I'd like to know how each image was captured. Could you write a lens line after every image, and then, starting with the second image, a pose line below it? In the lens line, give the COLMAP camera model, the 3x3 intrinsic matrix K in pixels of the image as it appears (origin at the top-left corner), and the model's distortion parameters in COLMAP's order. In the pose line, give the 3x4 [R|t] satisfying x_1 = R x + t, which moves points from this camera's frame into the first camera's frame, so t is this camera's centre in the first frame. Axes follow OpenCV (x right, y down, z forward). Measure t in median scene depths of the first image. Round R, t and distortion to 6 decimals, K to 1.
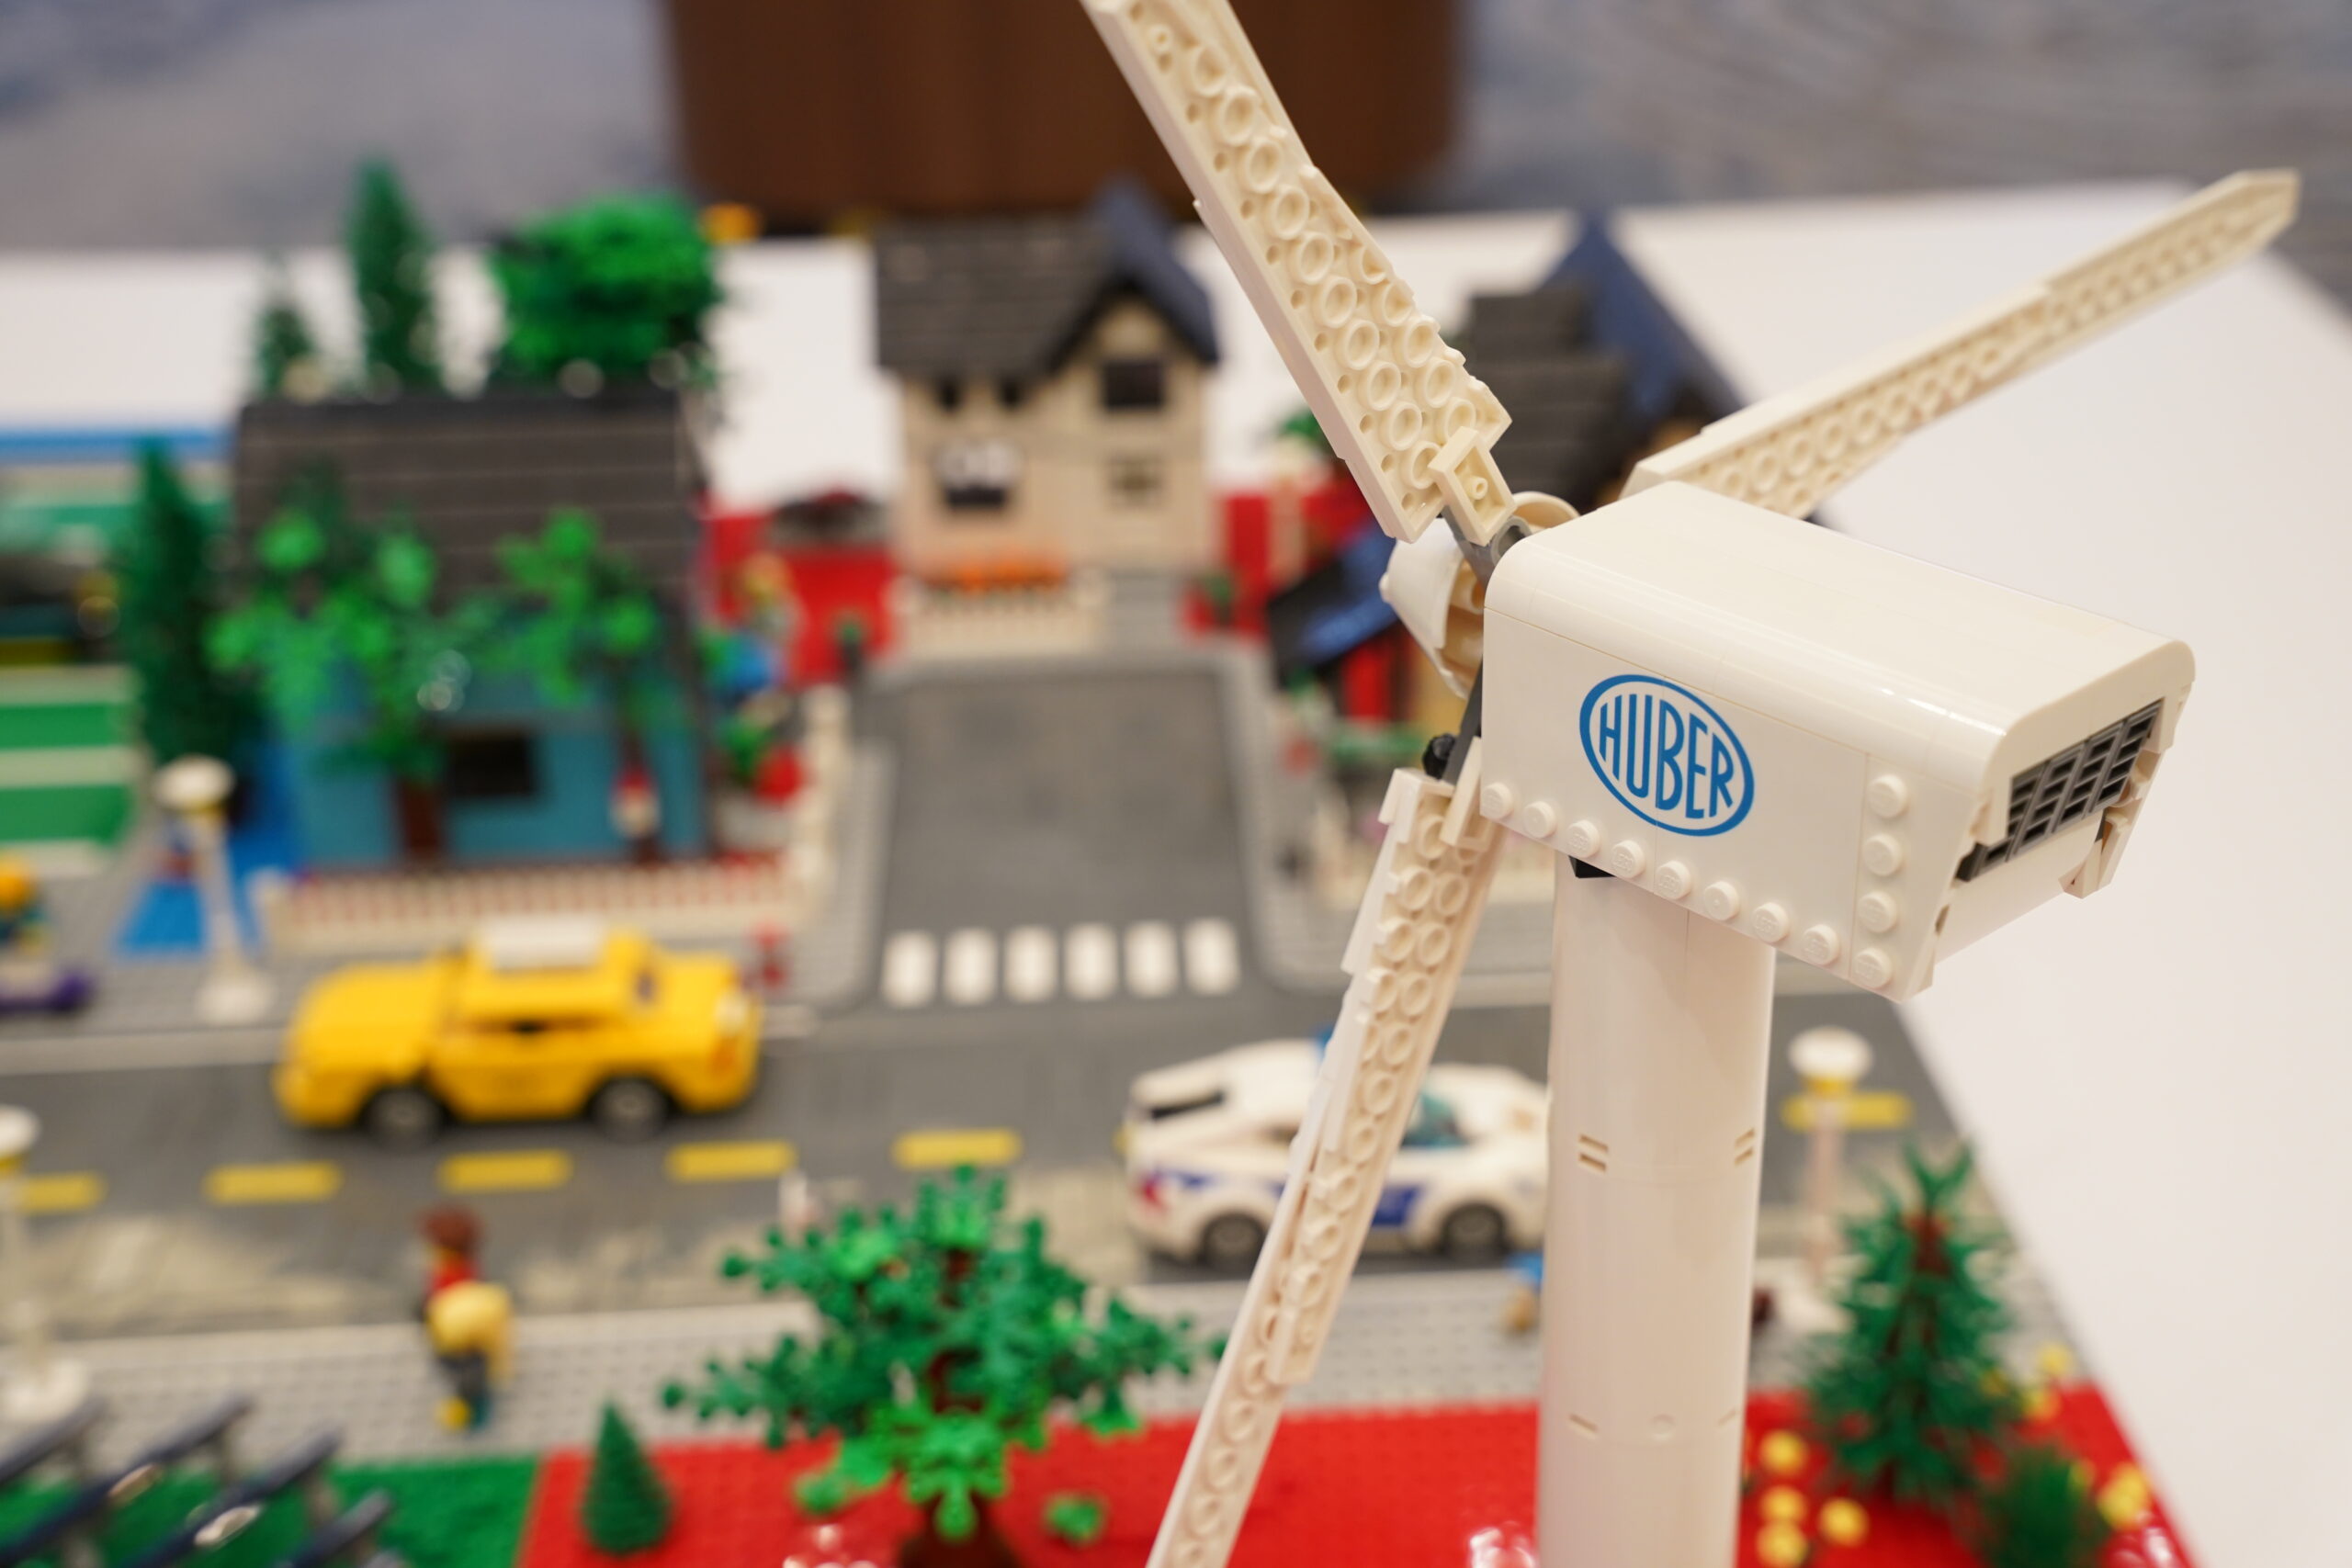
lens RADIAL K [[2932.2, 0, 1174.4], [0, 2932.2, 780.4], [0, 0, 1]] dist [0.127252, 0.000000]
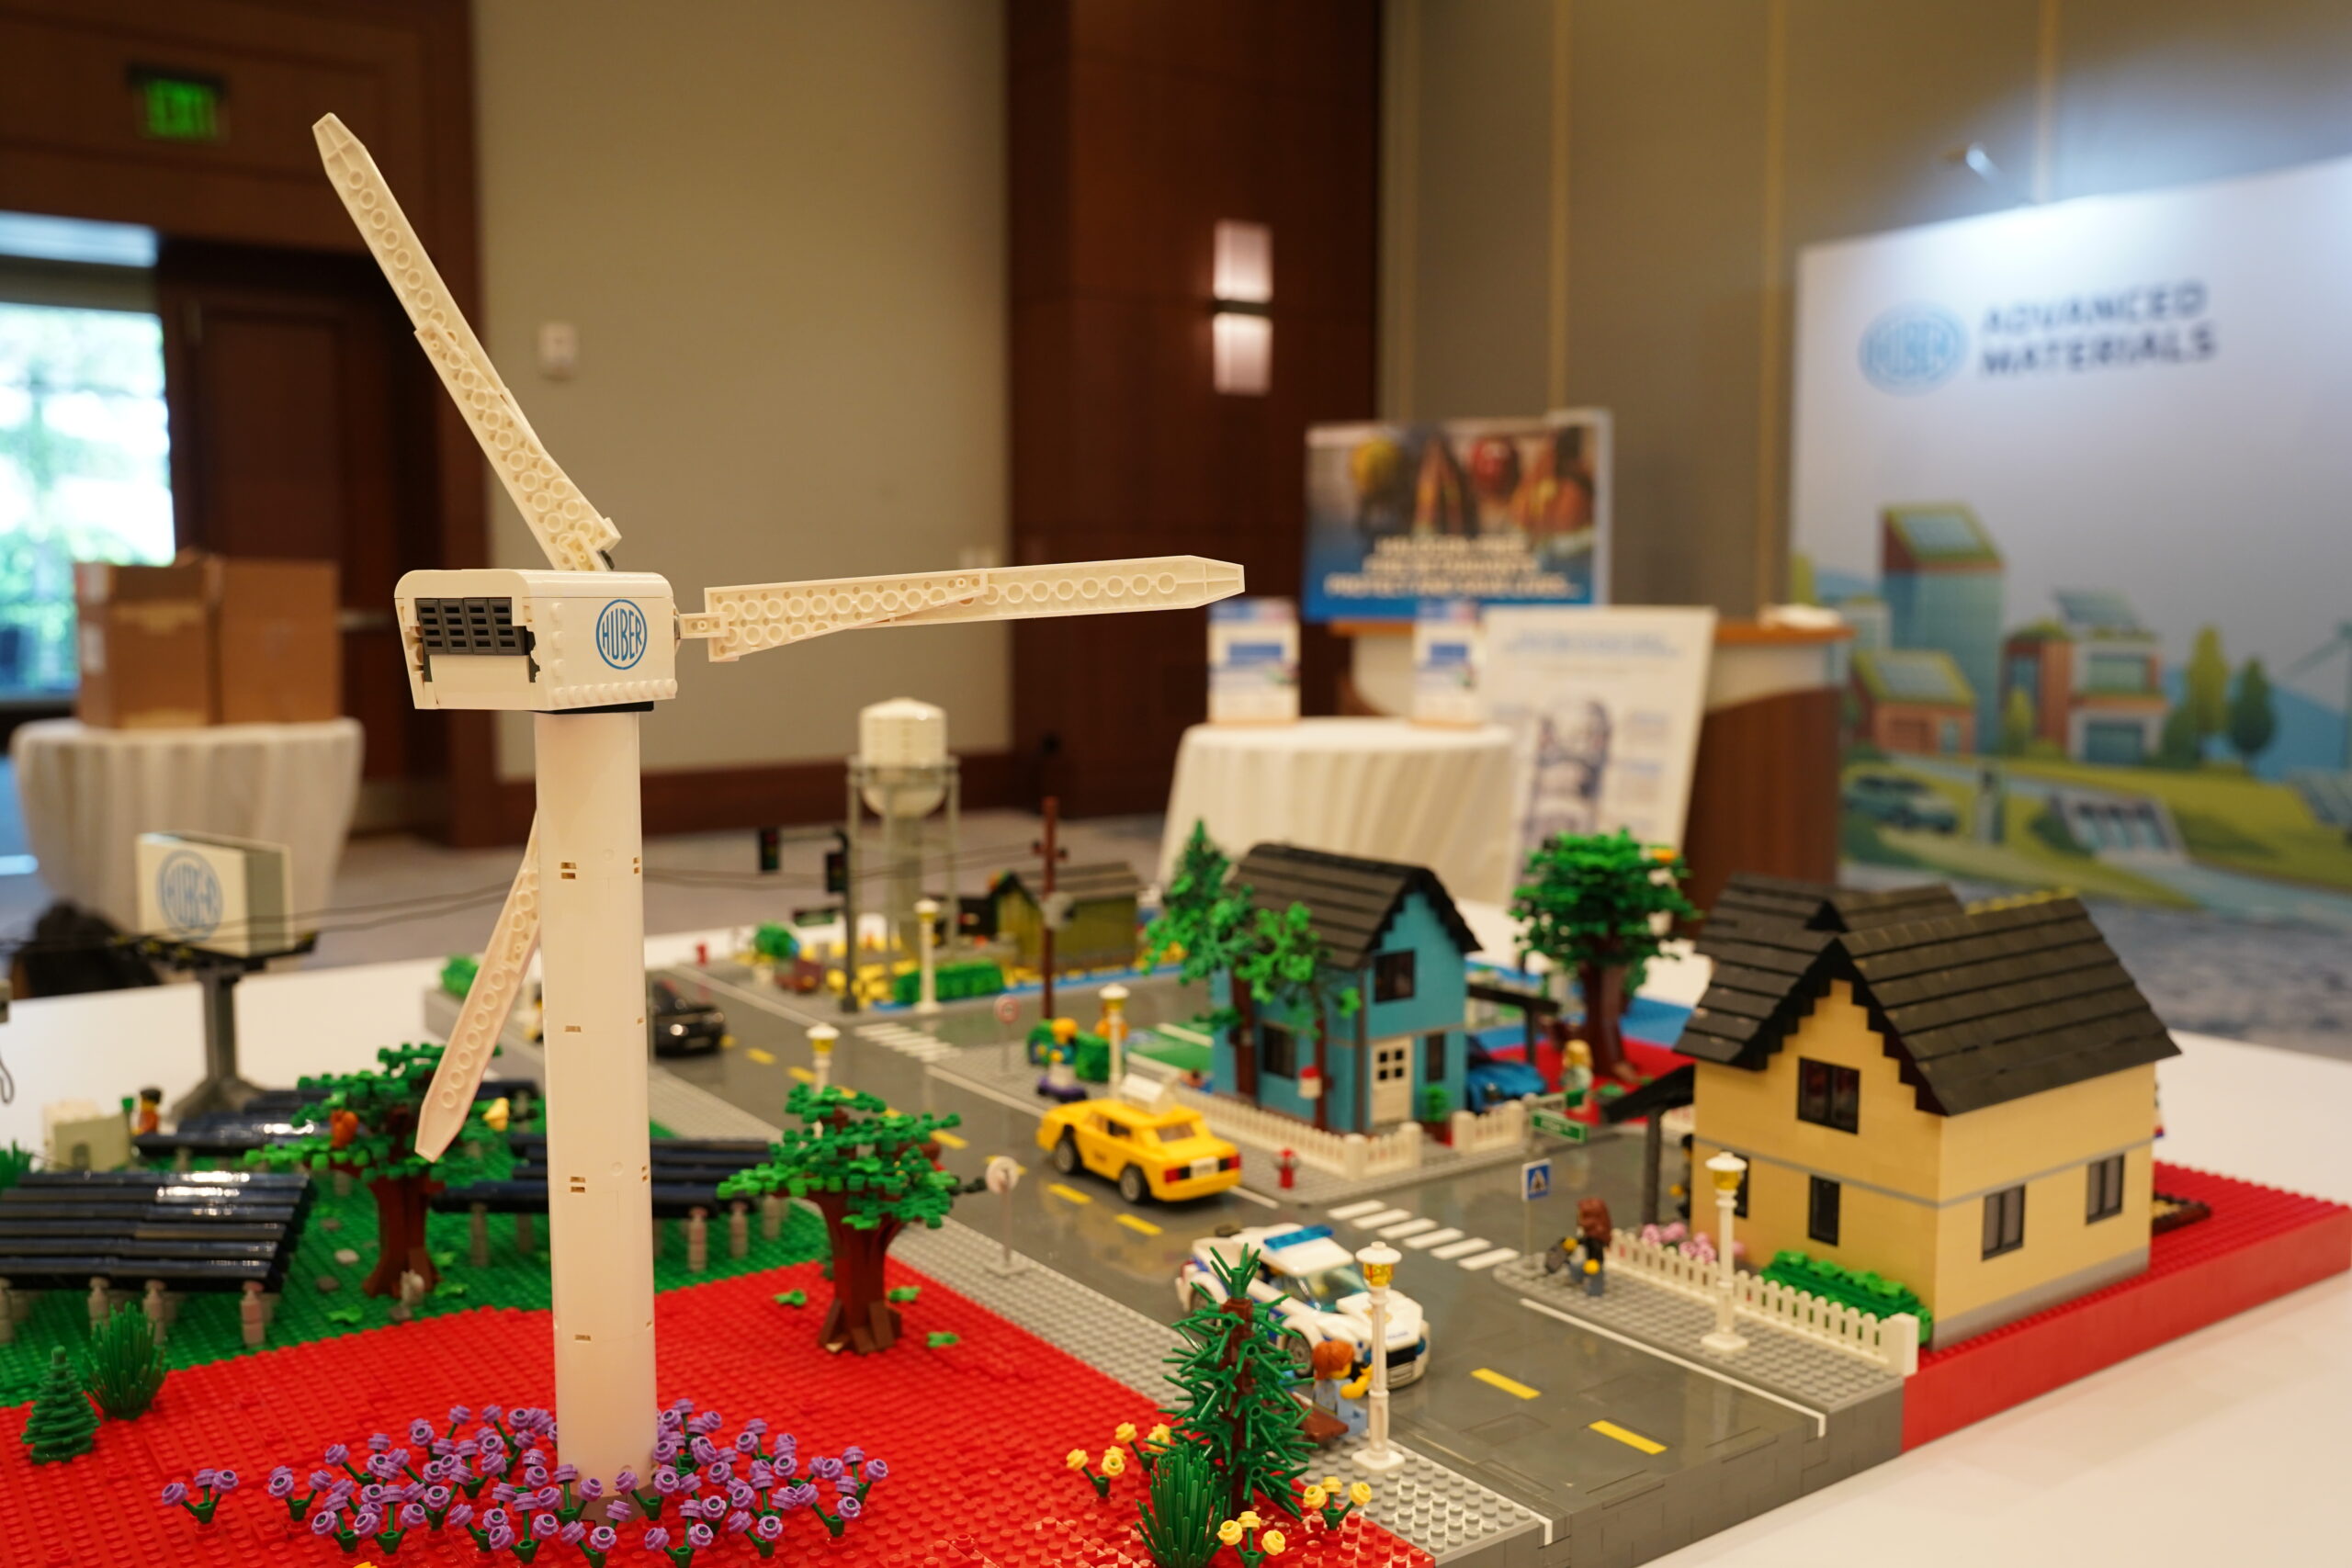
lens RADIAL K [[2041.4, 0, 1168.8], [0, 2041.4, 780.3], [0, 0, 1]] dist [-0.043946, 0.084916]
pose [[0.548897, 0.103671, -0.829436, 0.780382], [-0.390705, 0.909034, -0.144938, 0.054074], [0.738960, 0.403621, 0.539470, 0.233579]]
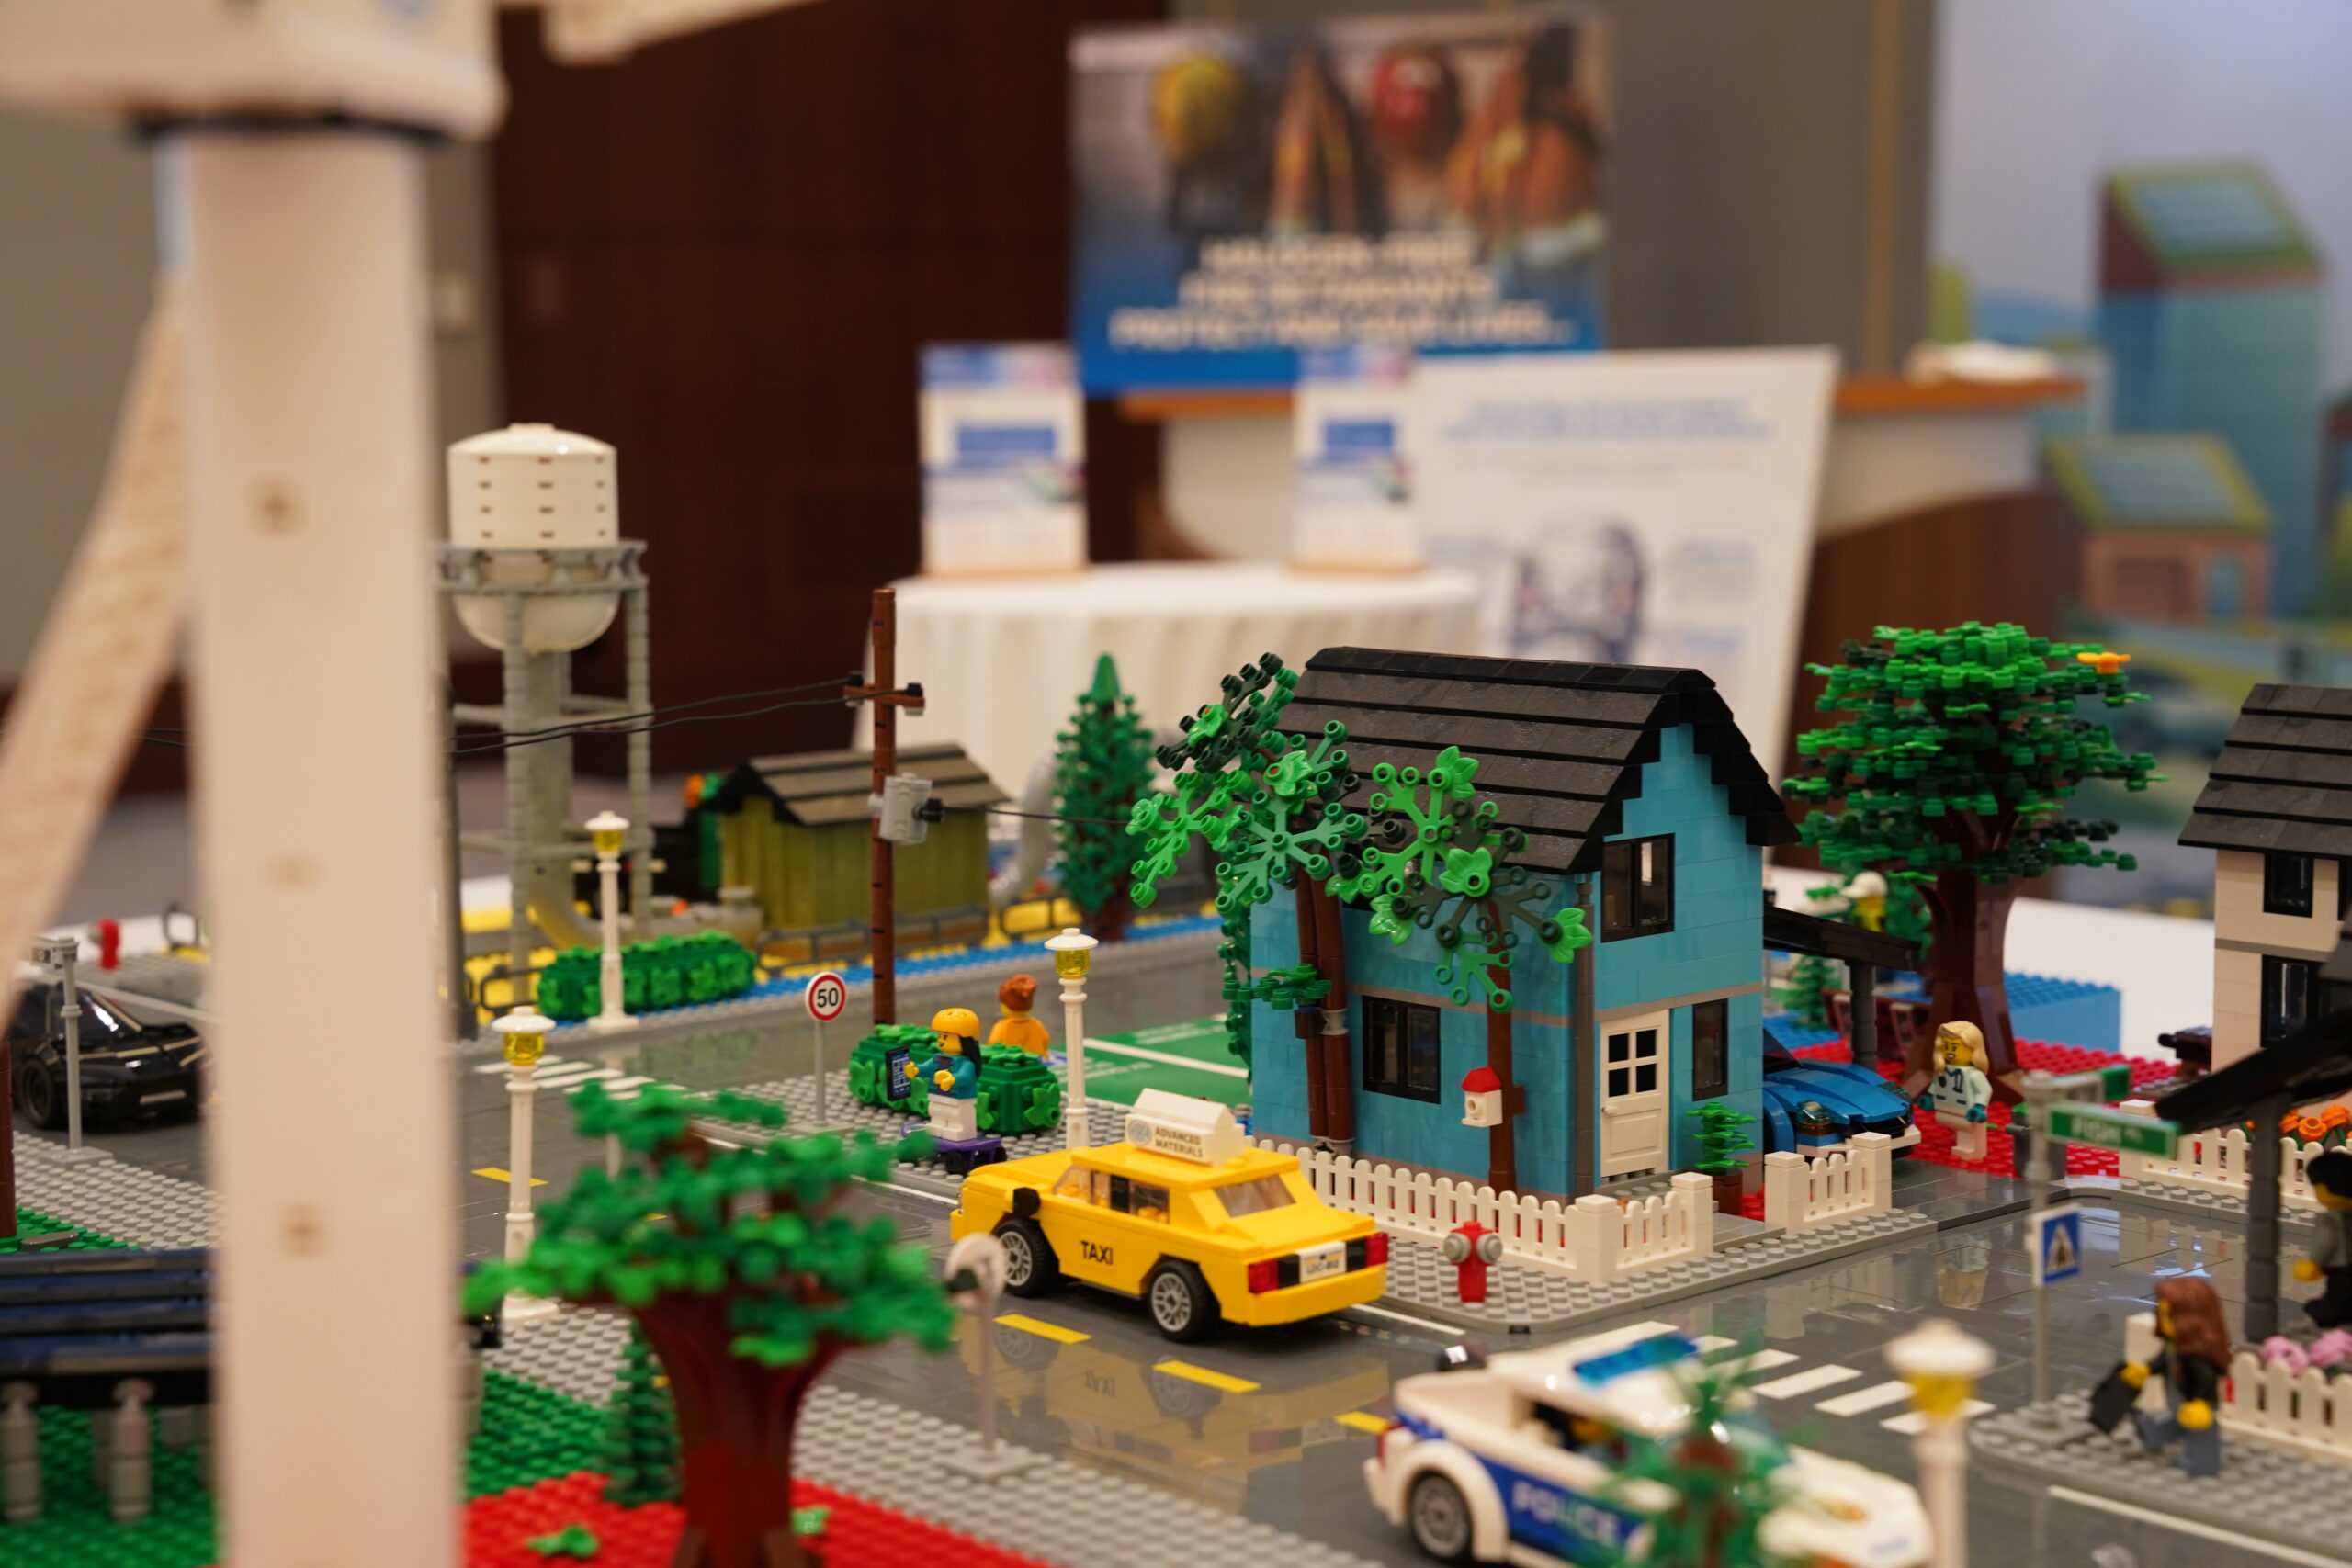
lens RADIAL K [[3636.2, 0, 1173.4], [0, 3636.2, 826.5], [0, 0, 1]] dist [0.259876, 0.000000]
pose [[0.641016, 0.112742, -0.759202, 0.599844], [-0.353143, 0.921557, -0.161317, 0.146632], [0.681461, 0.371513, 0.630547, 0.234215]]
